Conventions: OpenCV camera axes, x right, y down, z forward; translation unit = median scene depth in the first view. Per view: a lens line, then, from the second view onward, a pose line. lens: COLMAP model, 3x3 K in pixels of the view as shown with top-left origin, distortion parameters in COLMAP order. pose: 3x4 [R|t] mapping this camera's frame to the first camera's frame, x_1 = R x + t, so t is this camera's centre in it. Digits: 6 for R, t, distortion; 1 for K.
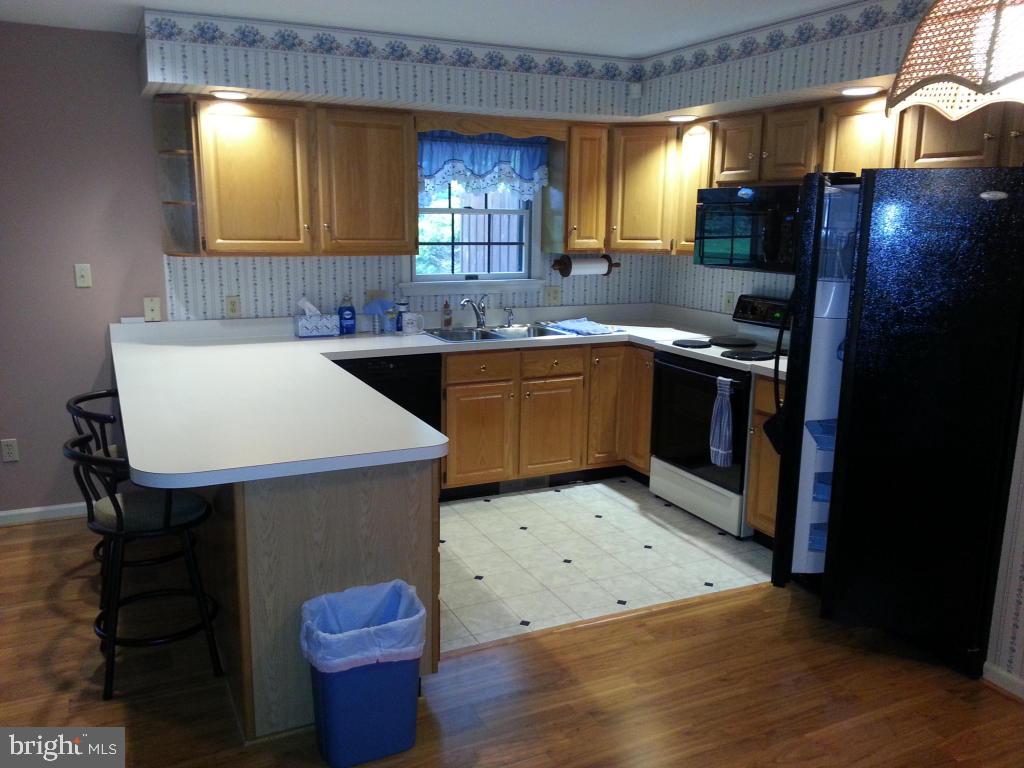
lens RADIAL K [[845.4, 0, 504.3], [0, 845.4, 386.8], [0, 0, 1]] dist [0.026363, -0.032999]
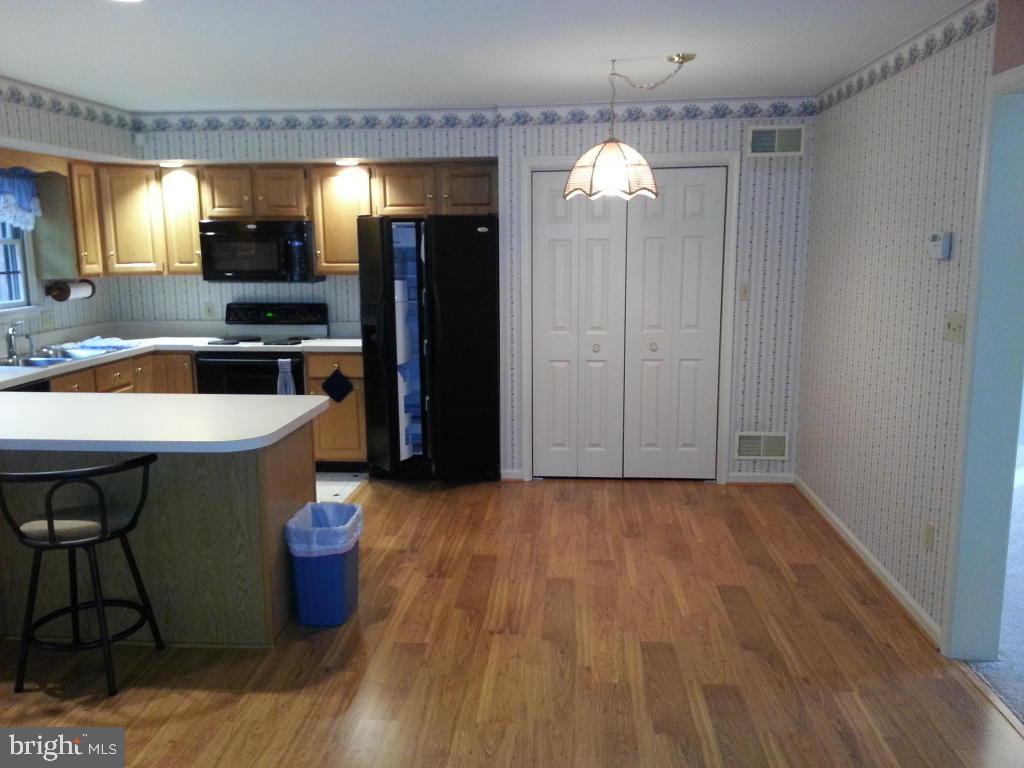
lens RADIAL K [[845.4, 0, 512.4], [0, 845.4, 390.2], [0, 0, 1]] dist [0.026363, -0.032999]
pose [[0.485651, -0.159974, 0.859390, -0.761817], [0.185710, 0.979552, 0.077395, 0.002202], [-0.854198, 0.122010, 0.505429, -0.010490]]
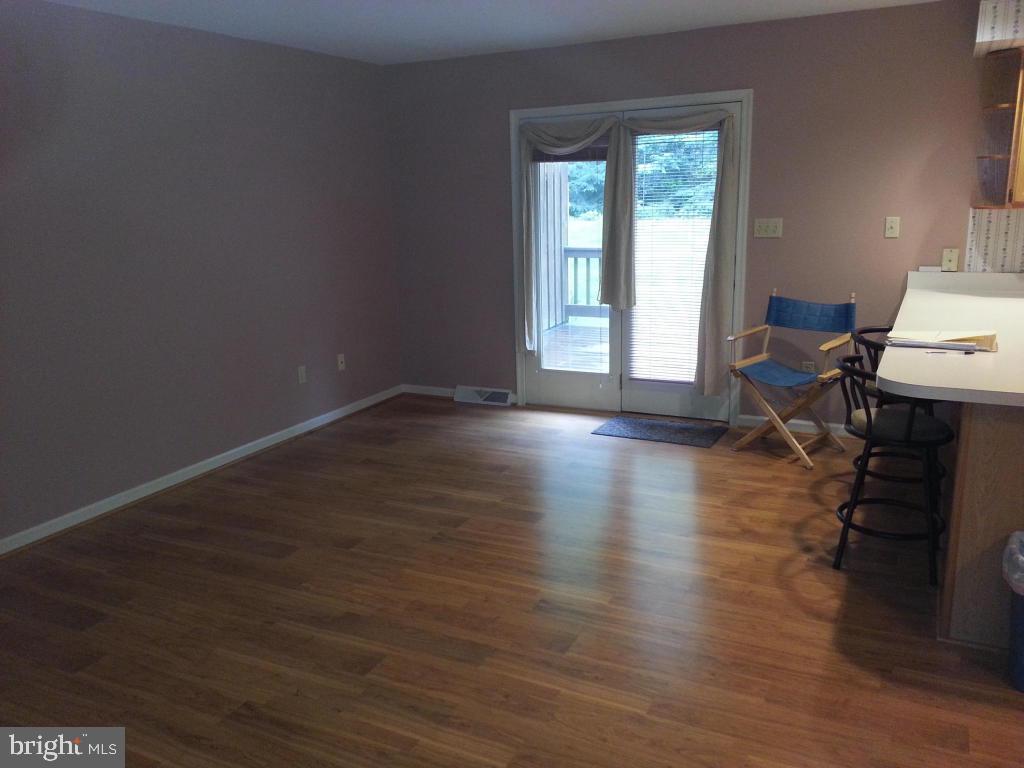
lens RADIAL K [[845.4, 0, 507.3], [0, 845.4, 394.5], [0, 0, 1]] dist [0.026363, -0.032999]
pose [[0.614280, 0.163499, -0.771964, 0.104232], [-0.125584, 0.986086, 0.108917, 0.031849], [0.779030, 0.030041, 0.626266, -0.103623]]
